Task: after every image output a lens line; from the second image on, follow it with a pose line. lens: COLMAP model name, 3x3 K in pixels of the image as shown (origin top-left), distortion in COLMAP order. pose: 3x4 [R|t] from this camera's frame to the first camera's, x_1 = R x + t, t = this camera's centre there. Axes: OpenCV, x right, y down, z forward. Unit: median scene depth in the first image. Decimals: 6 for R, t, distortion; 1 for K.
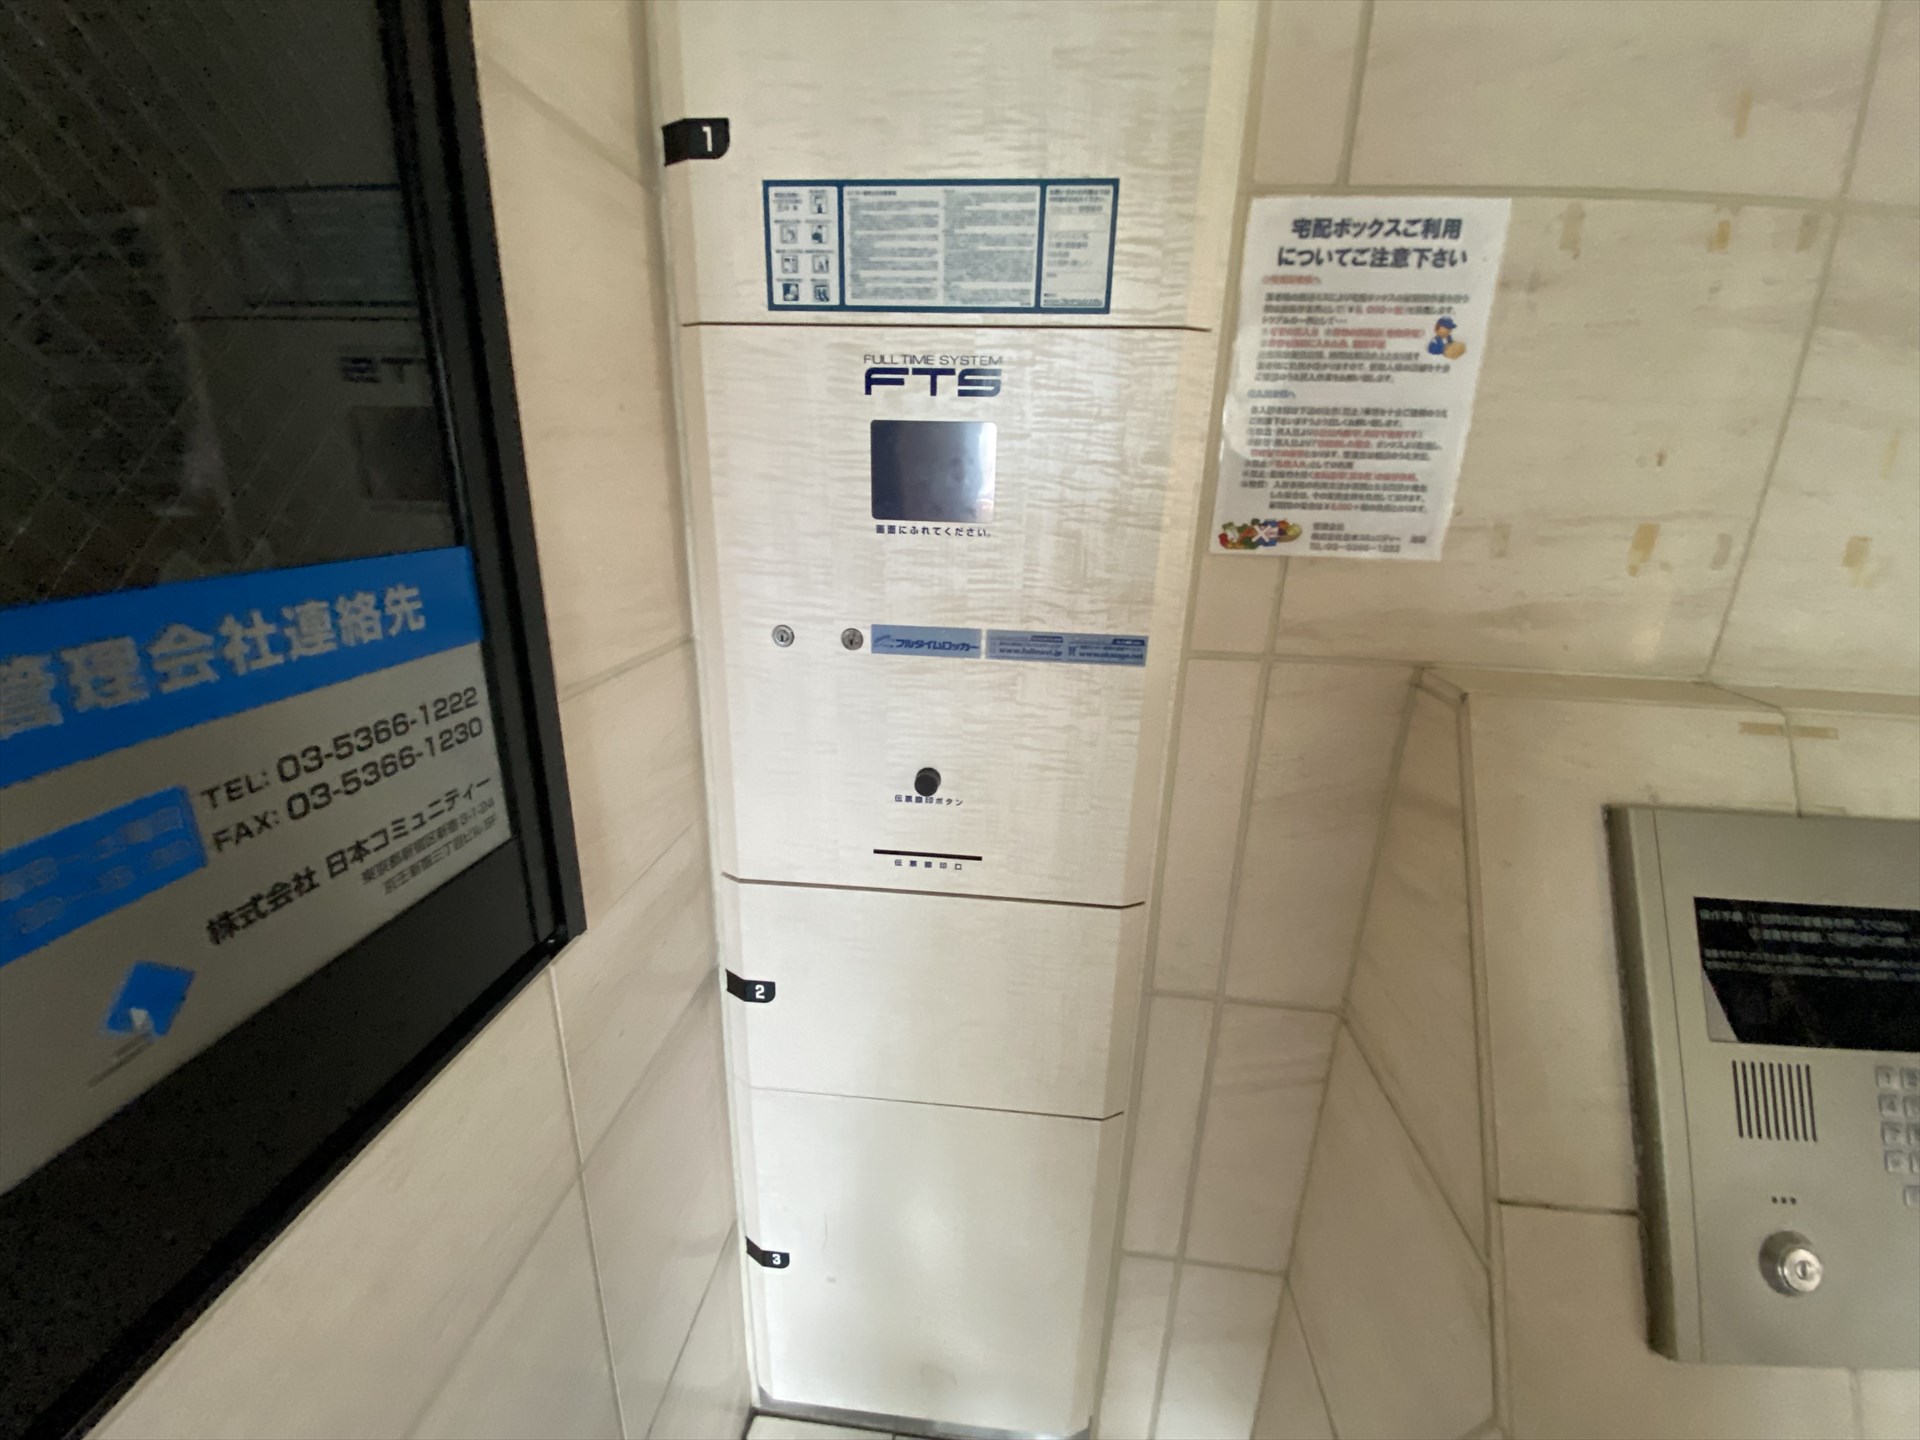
lens RADIAL K [[761.9, 0, 960.0], [0, 761.9, 720.0], [0, 0, 1]] dist [0.001232, -0.016650]
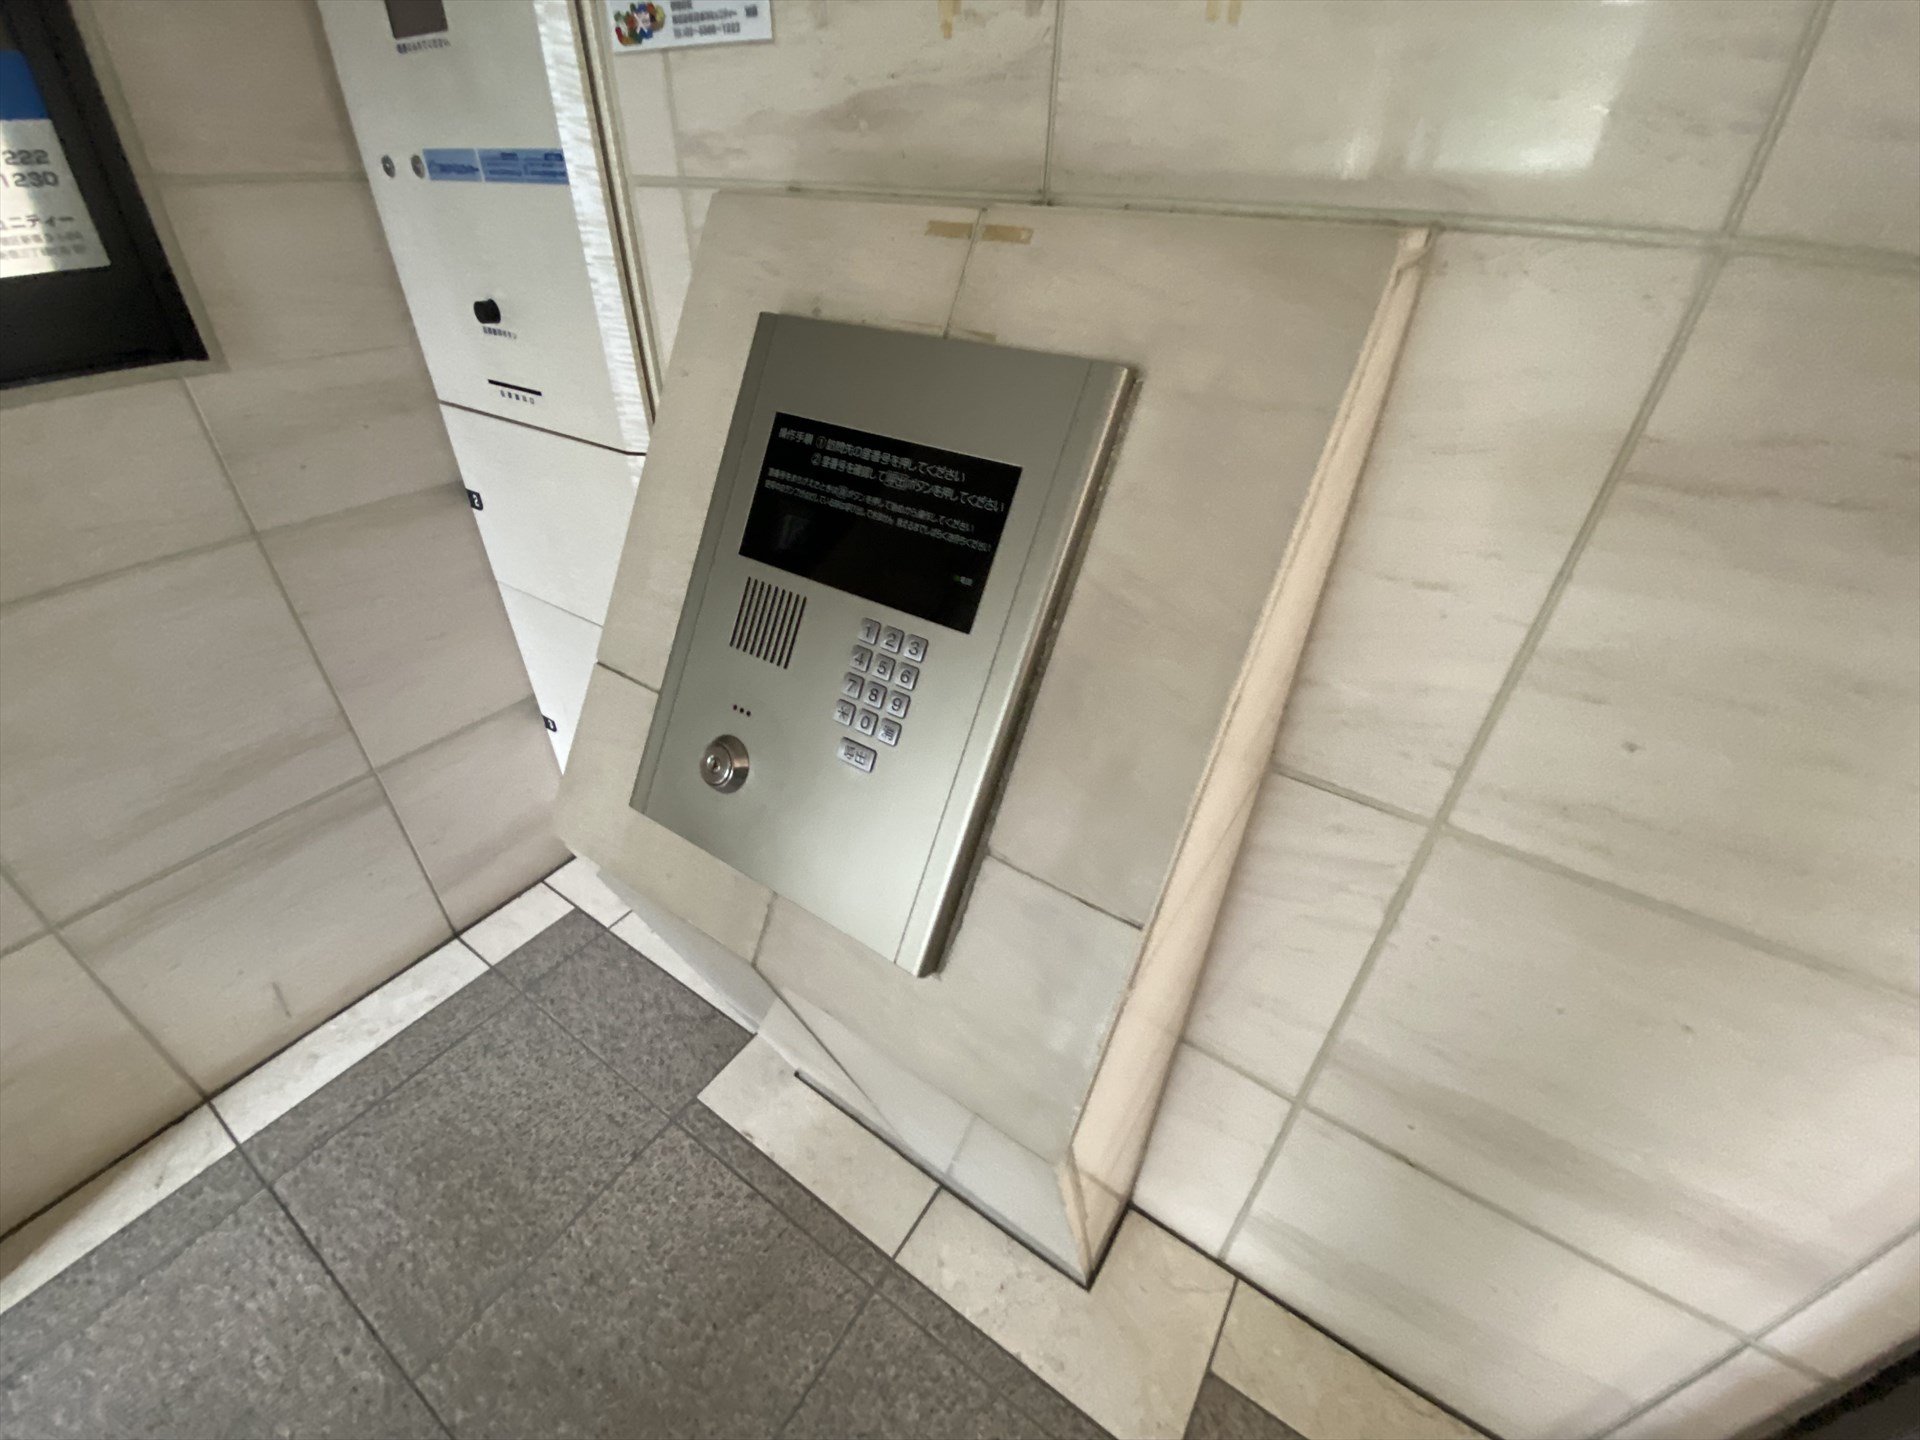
lens RADIAL K [[788.7, 0, 960.0], [0, 788.7, 720.0], [0, 0, 1]] dist [0.019236, -0.020100]
pose [[0.887932, 0.261445, -0.378448, 1.368032], [-0.147875, 0.941334, 0.303354, 0.219006], [0.435556, -0.213394, 0.874502, 0.131514]]
